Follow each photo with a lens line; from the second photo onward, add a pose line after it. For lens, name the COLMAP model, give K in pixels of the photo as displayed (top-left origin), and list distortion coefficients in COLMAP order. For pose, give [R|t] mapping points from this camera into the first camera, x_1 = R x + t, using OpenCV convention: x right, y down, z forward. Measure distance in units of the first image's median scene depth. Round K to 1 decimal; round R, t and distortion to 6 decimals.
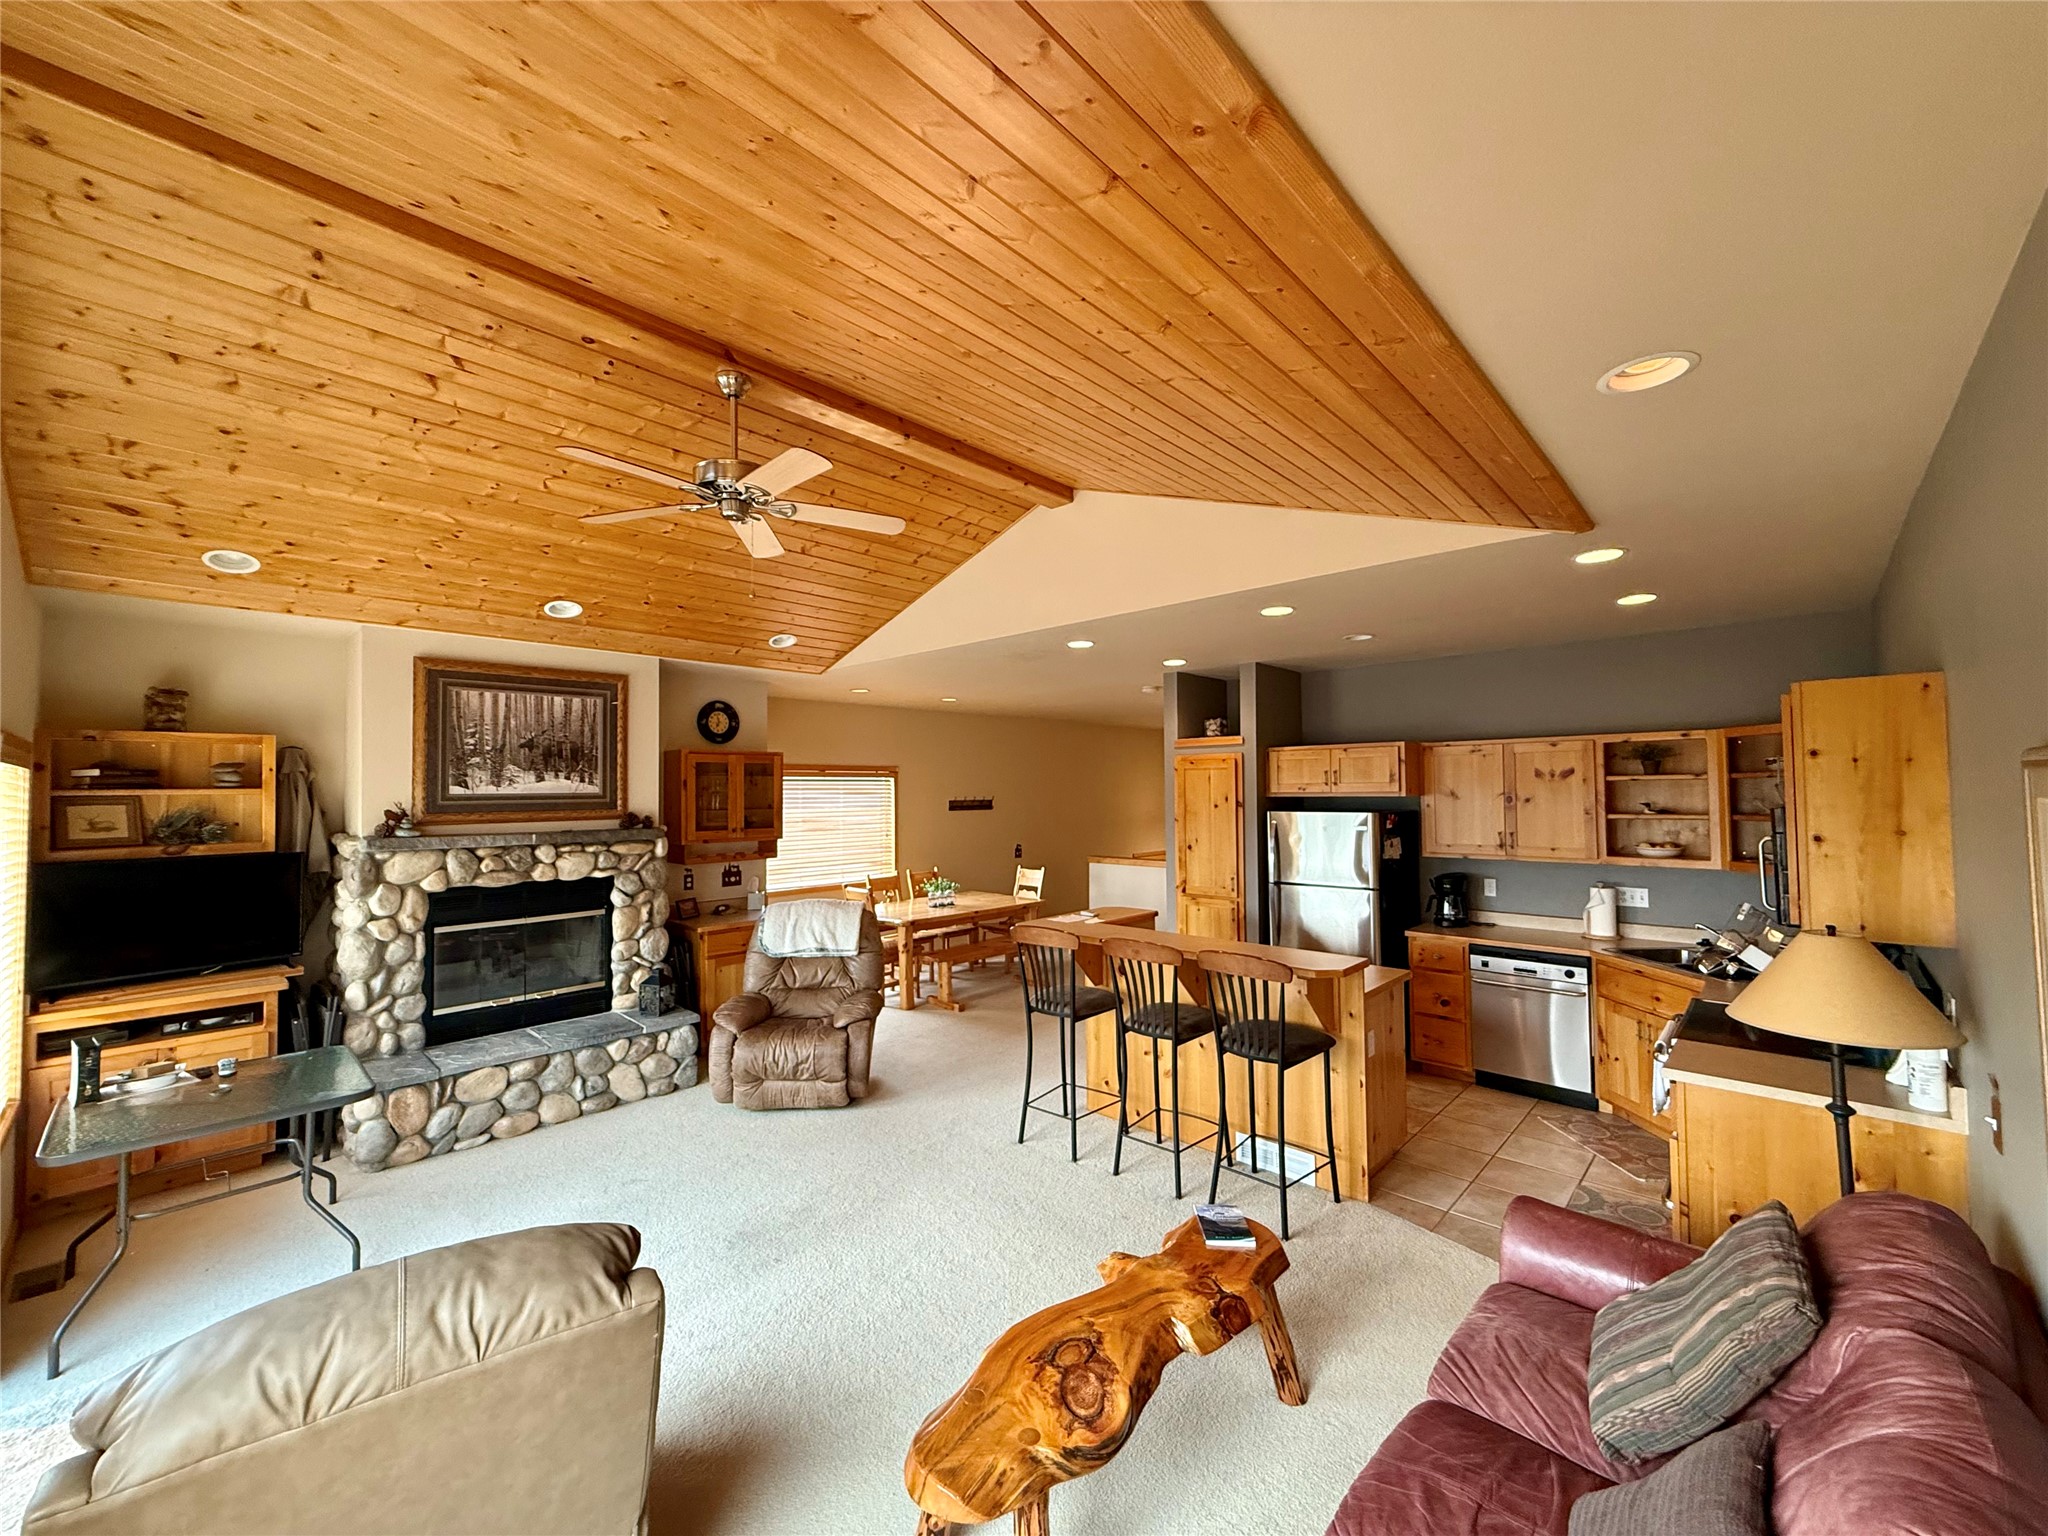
lens RADIAL K [[822.6, 0, 1011.9], [0, 822.6, 765.8], [0, 0, 1]] dist [0.000857, -0.000076]
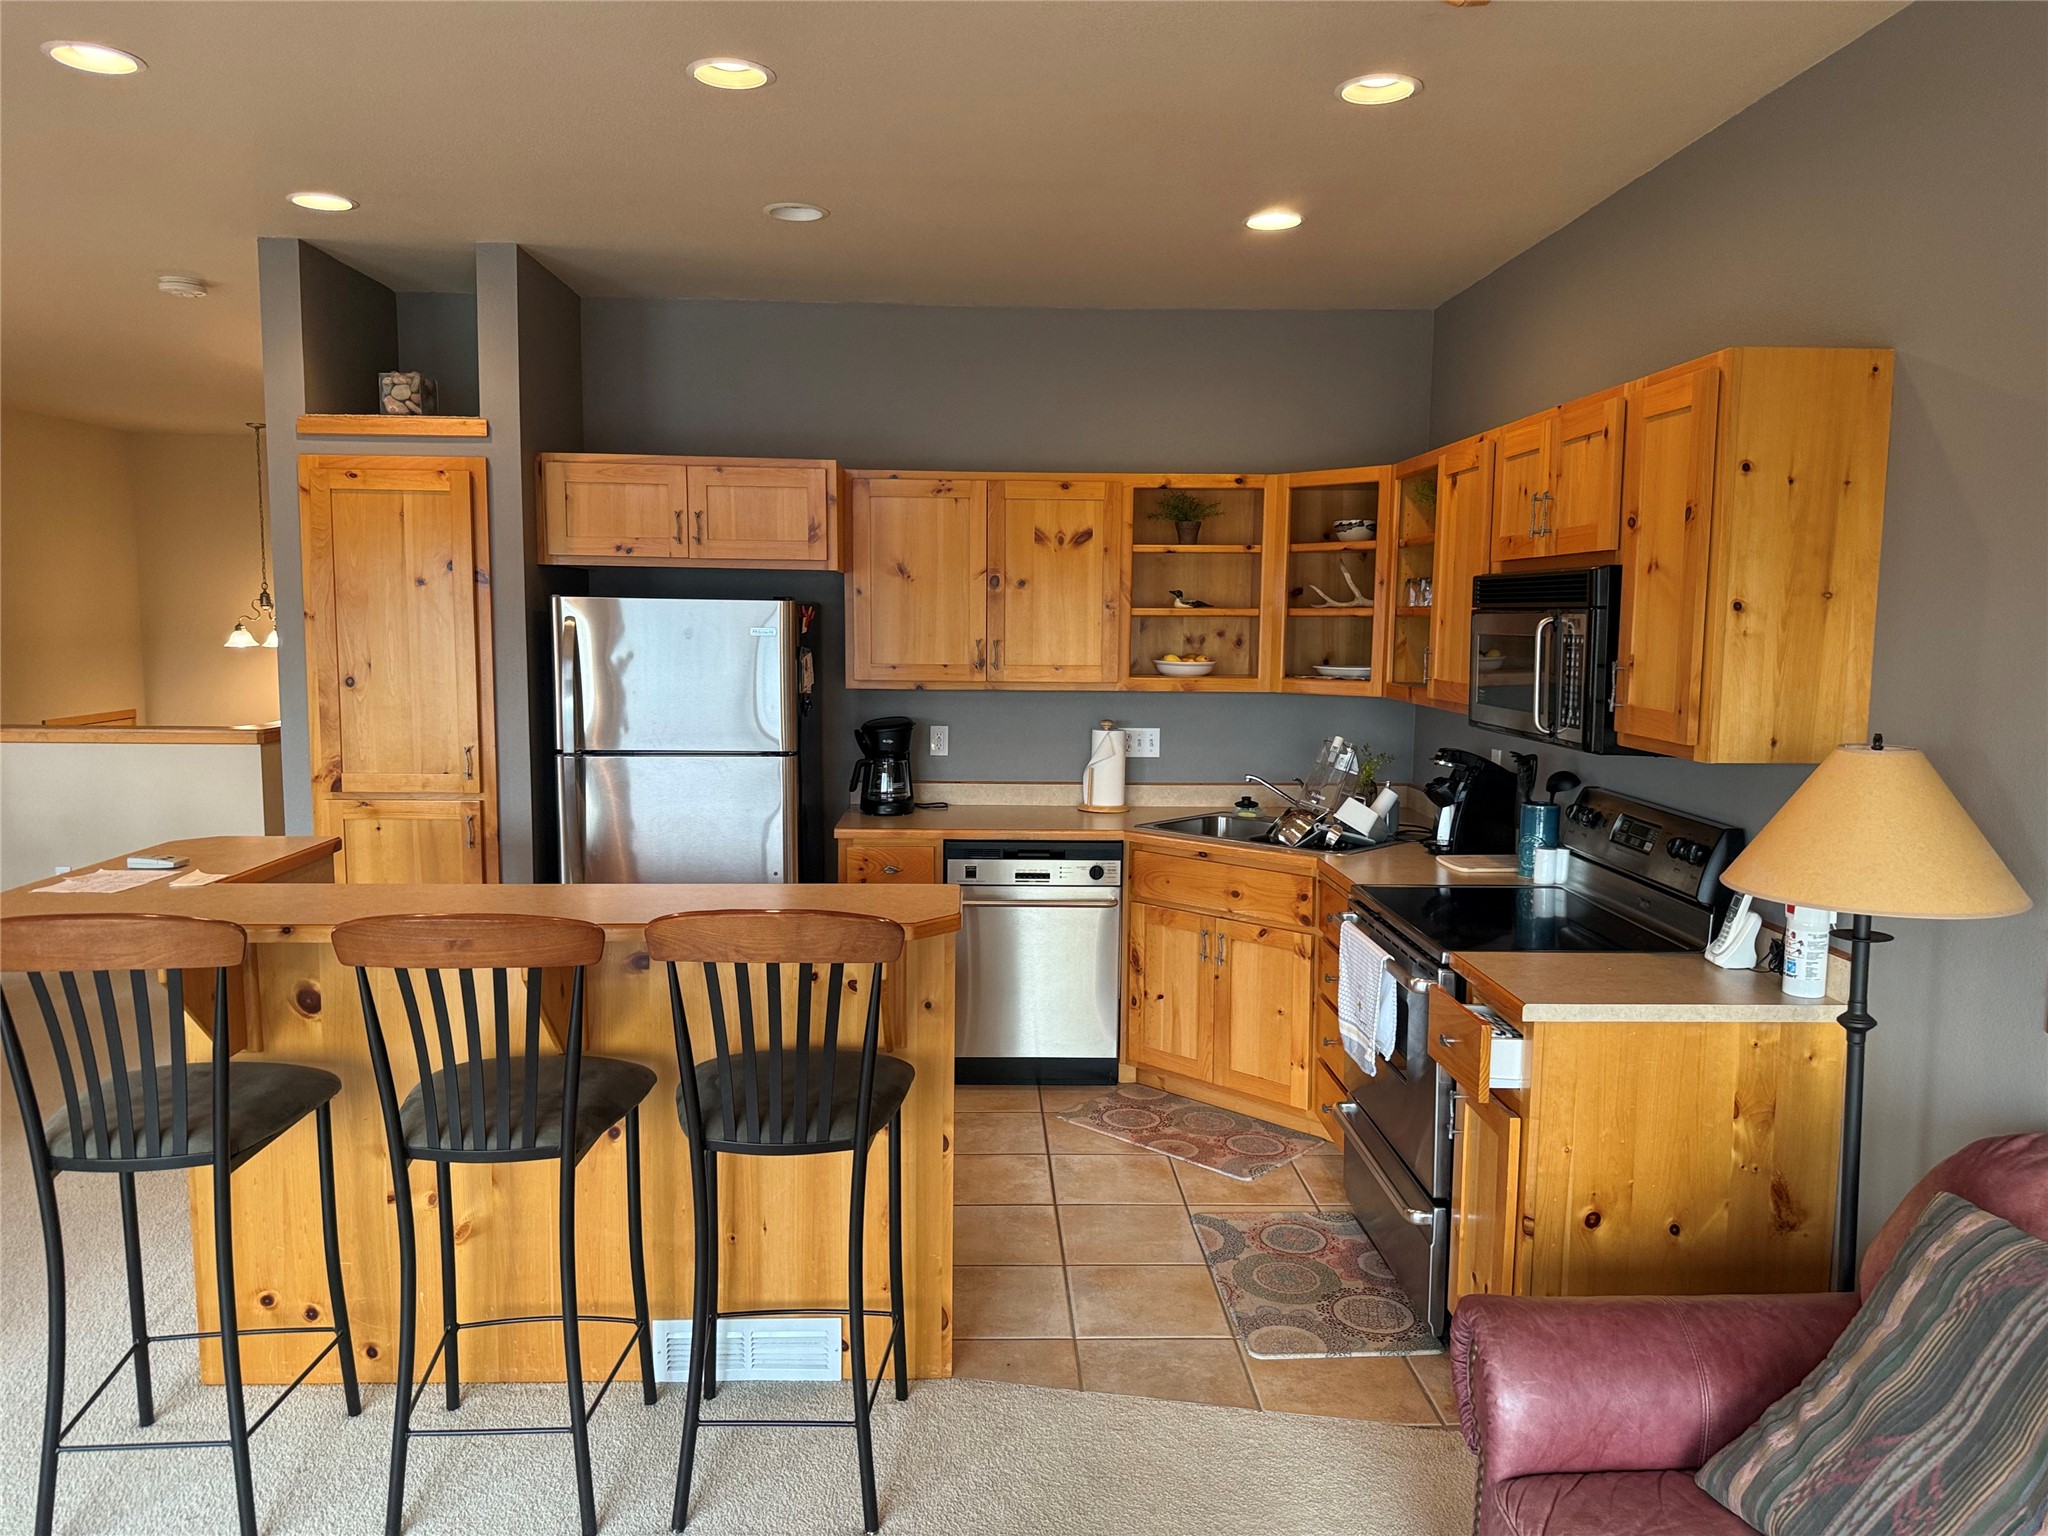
lens RADIAL K [[1438.9, 0, 1024.7], [0, 1438.9, 774.8], [0, 0, 1]] dist [0.124606, -0.166128]
pose [[0.691551, -0.064212, 0.719468, -0.106020], [-0.040076, 0.991096, 0.126976, 0.048609], [-0.721215, -0.116644, 0.682820, 0.312297]]
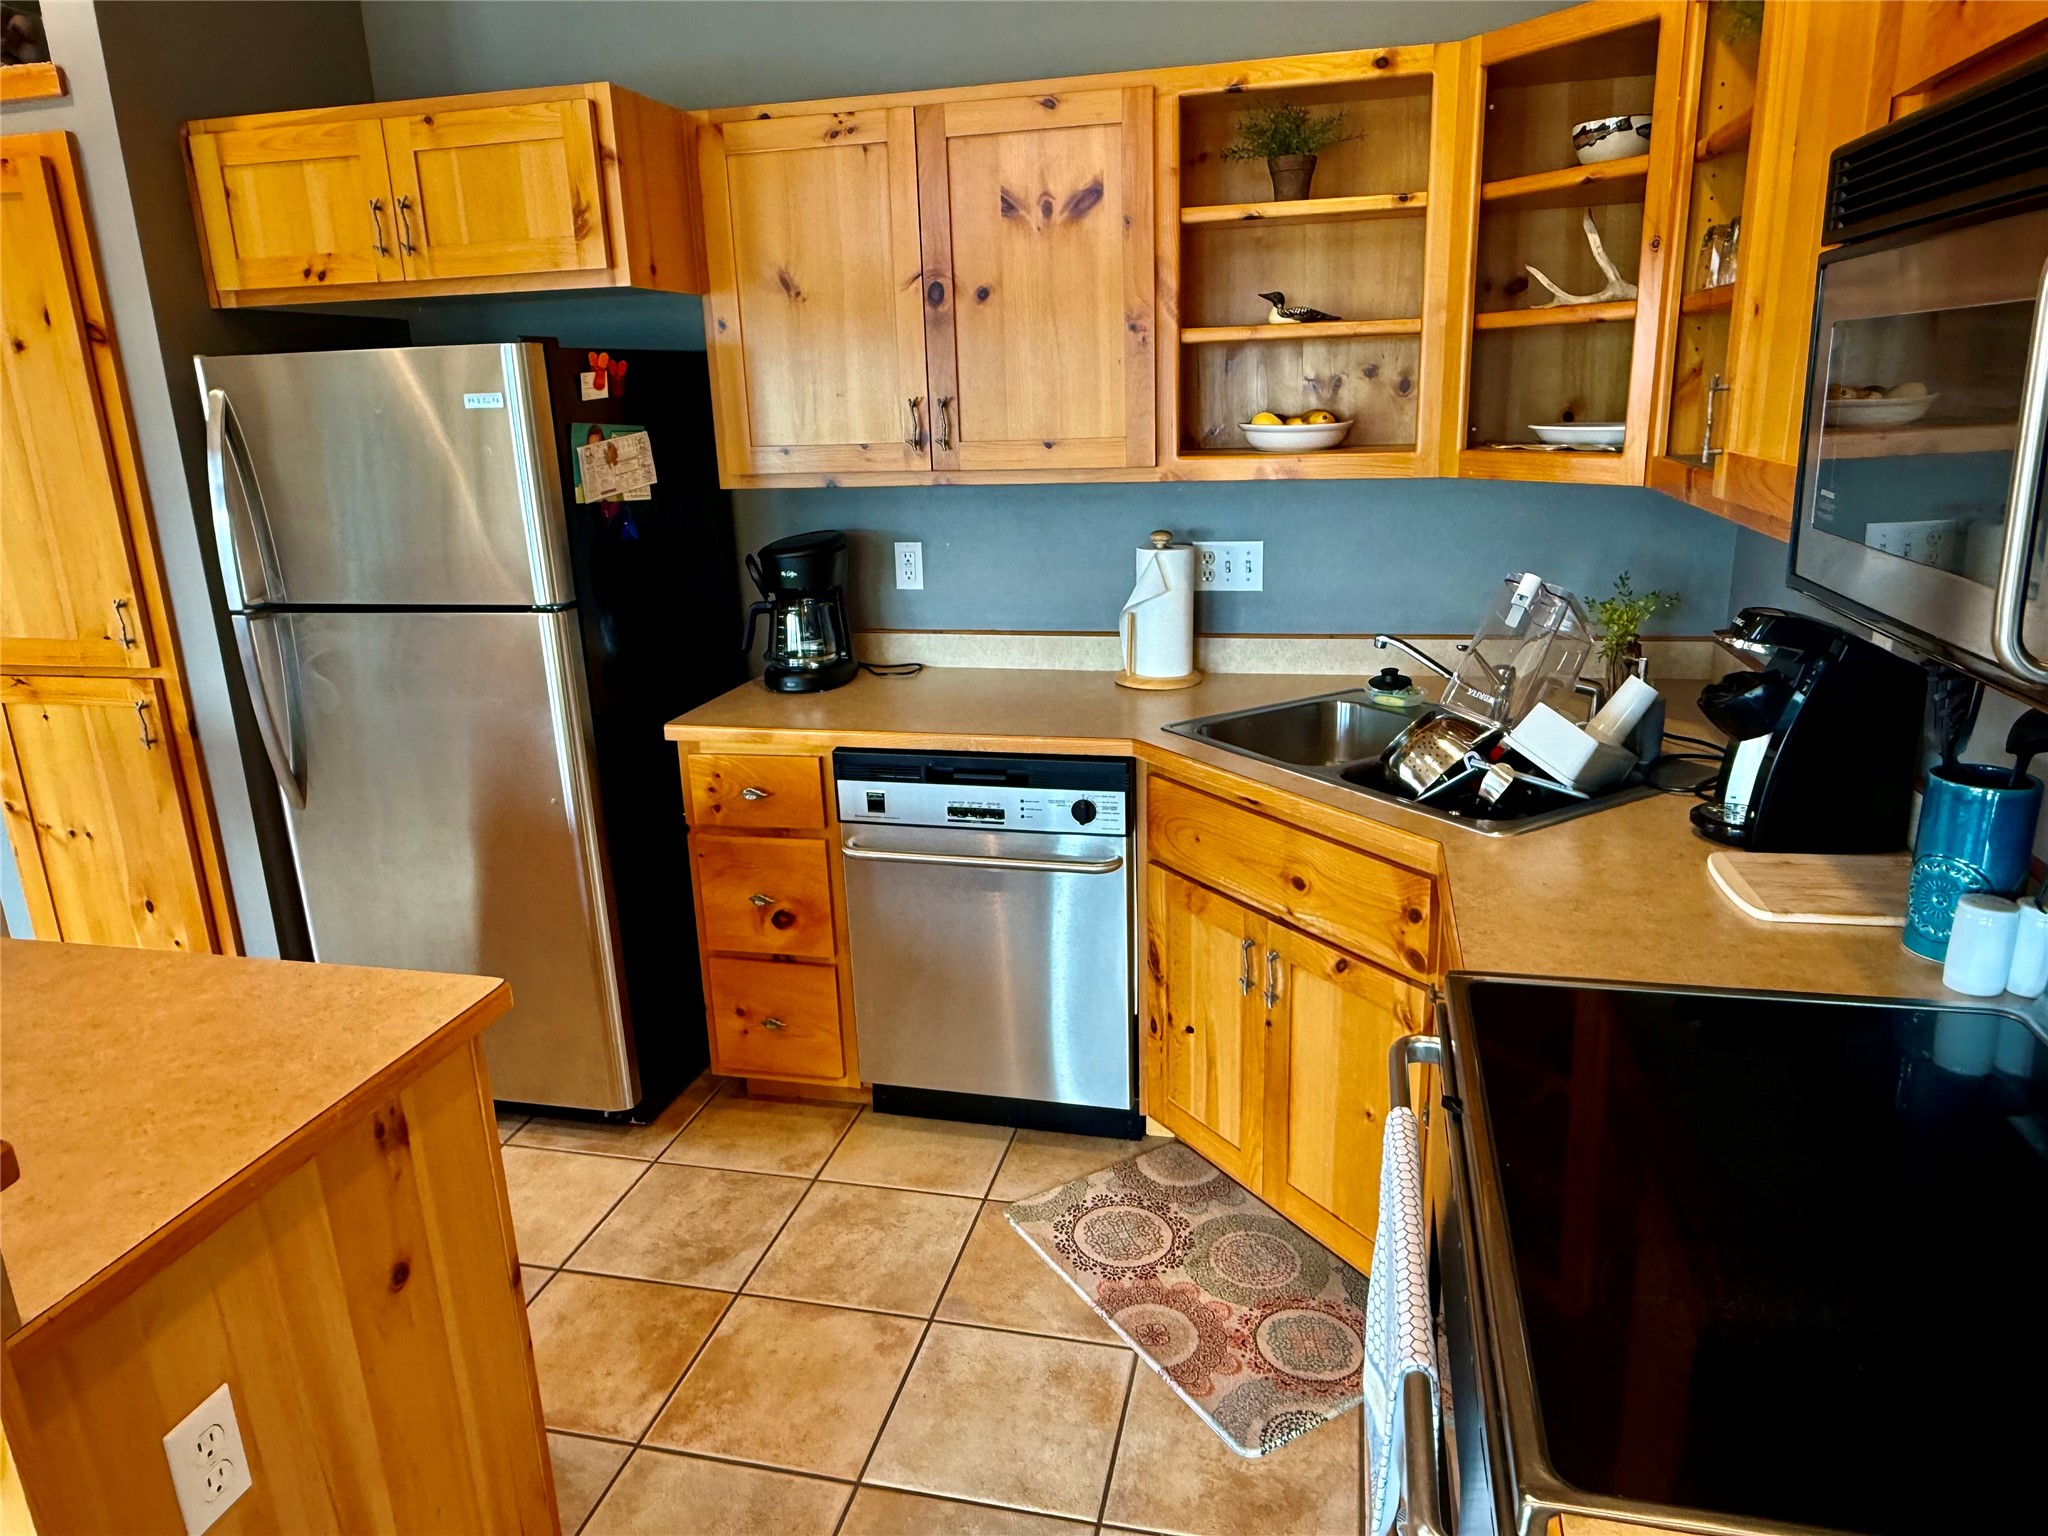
lens RADIAL K [[1349.2, 0, 1024.0], [0, 1349.2, 768.0], [0, 0, 1]] dist [-0.001995, 0.002930]
pose [[0.862276, -0.157681, 0.481265, 0.370439], [0.008962, 0.954896, 0.296804, 0.065627], [-0.506359, -0.251614, 0.824798, 0.527863]]
